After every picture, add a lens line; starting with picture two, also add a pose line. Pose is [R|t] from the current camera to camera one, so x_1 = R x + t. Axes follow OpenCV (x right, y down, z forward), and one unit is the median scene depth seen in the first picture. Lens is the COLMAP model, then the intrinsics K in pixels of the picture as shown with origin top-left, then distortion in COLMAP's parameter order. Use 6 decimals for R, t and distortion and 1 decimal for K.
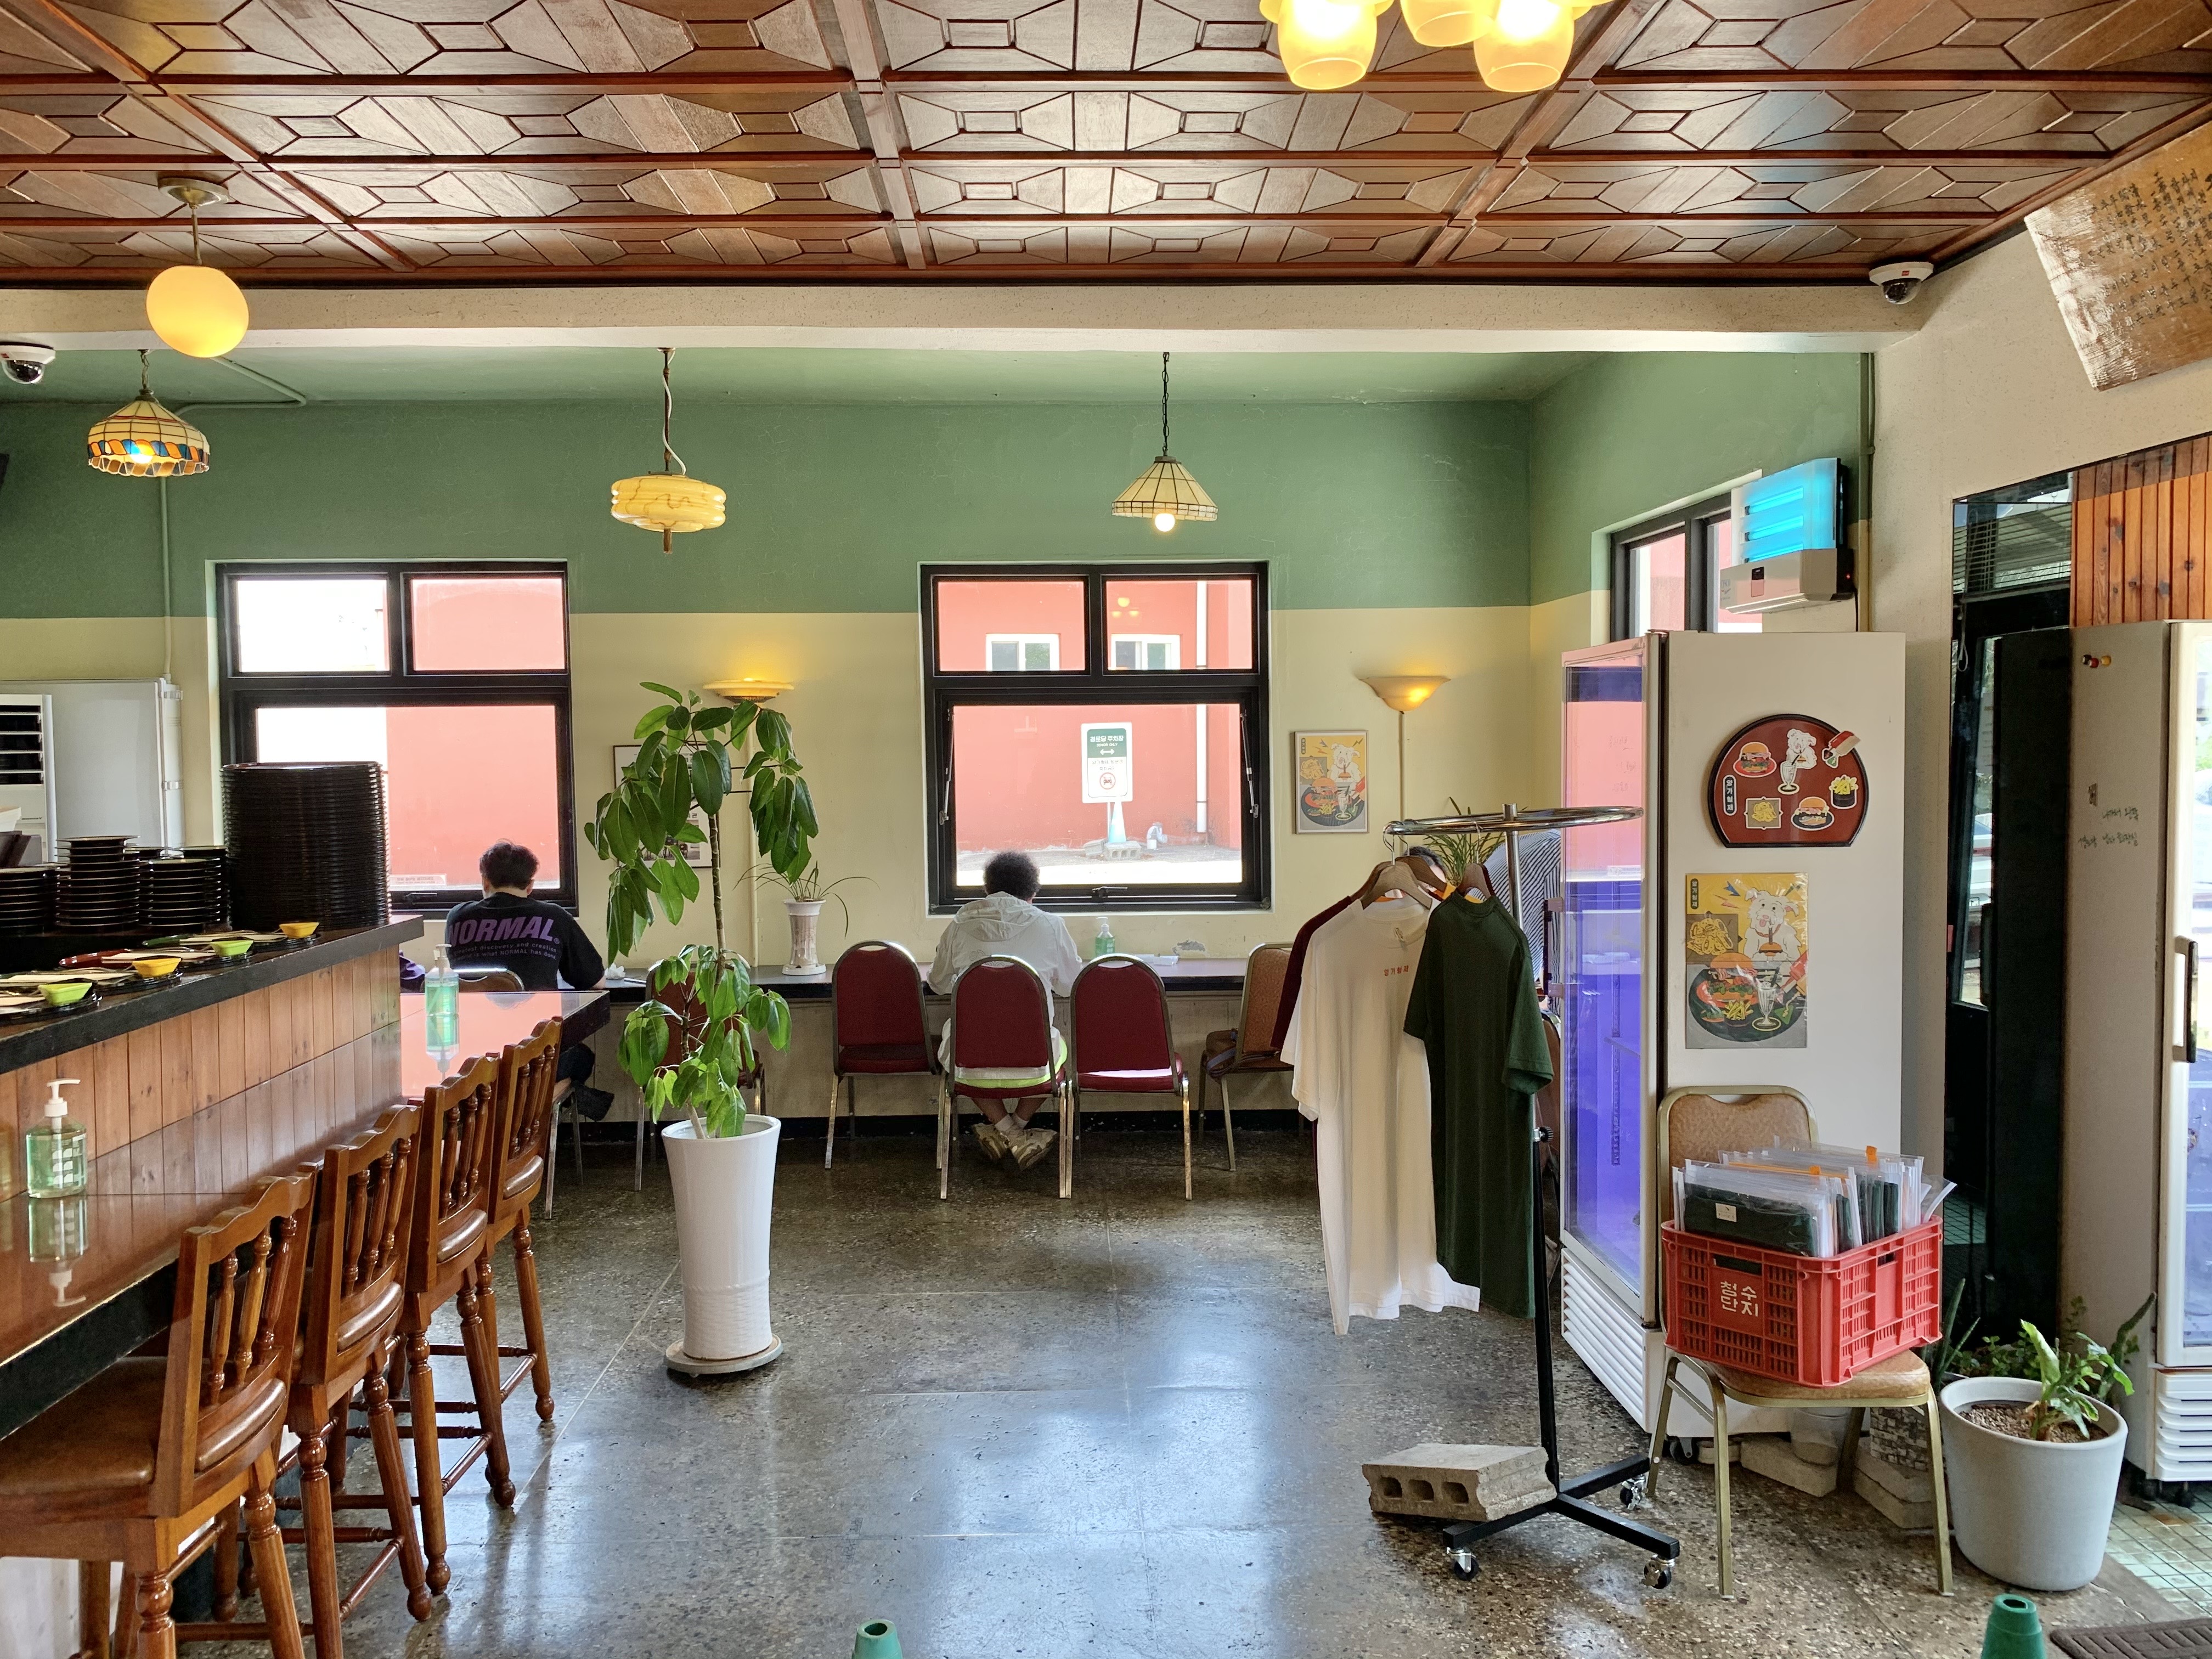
lens RADIAL K [[1717.3, 0, 1108.5], [0, 1717.3, 809.9], [0, 0, 1]] dist [0.073717, -0.080434]
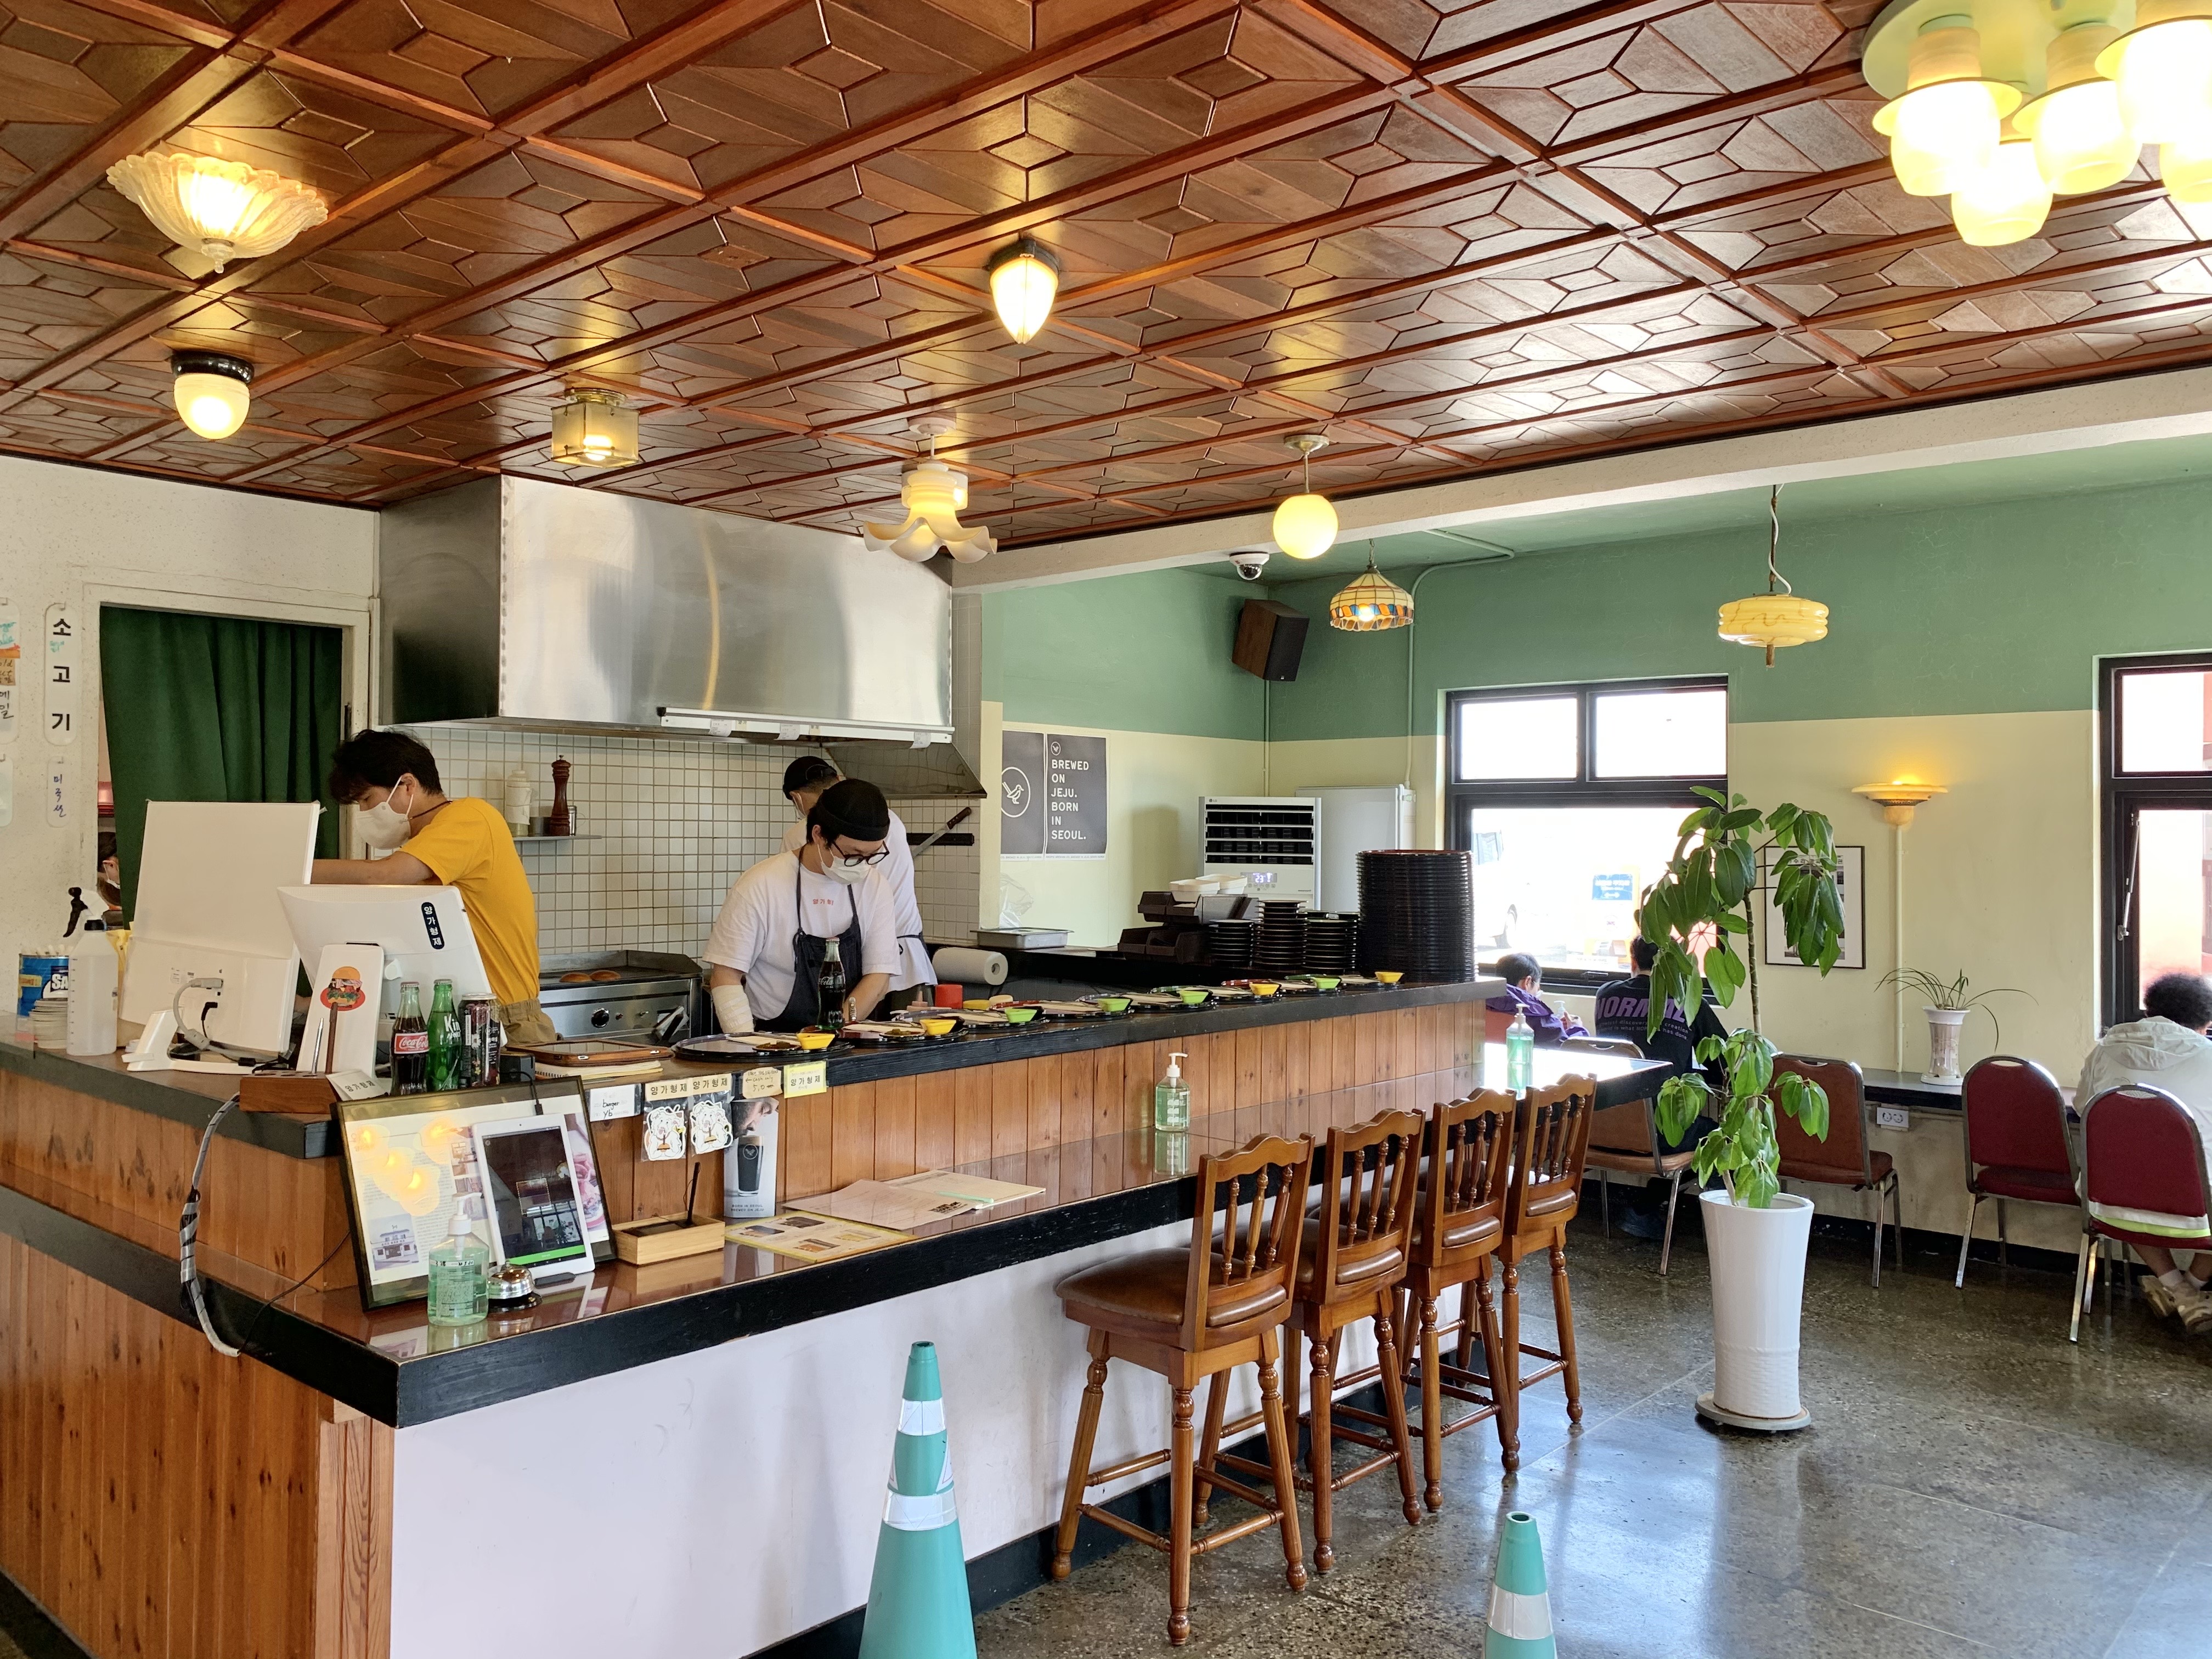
lens RADIAL K [[1717.3, 0, 1109.6], [0, 1717.3, 821.2], [0, 0, 1]] dist [0.073717, -0.080434]
pose [[0.734034, 0.013773, -0.678973, 0.180101], [-0.050160, 0.998163, -0.033979, 0.004686], [0.677258, 0.058999, 0.733376, -0.066118]]
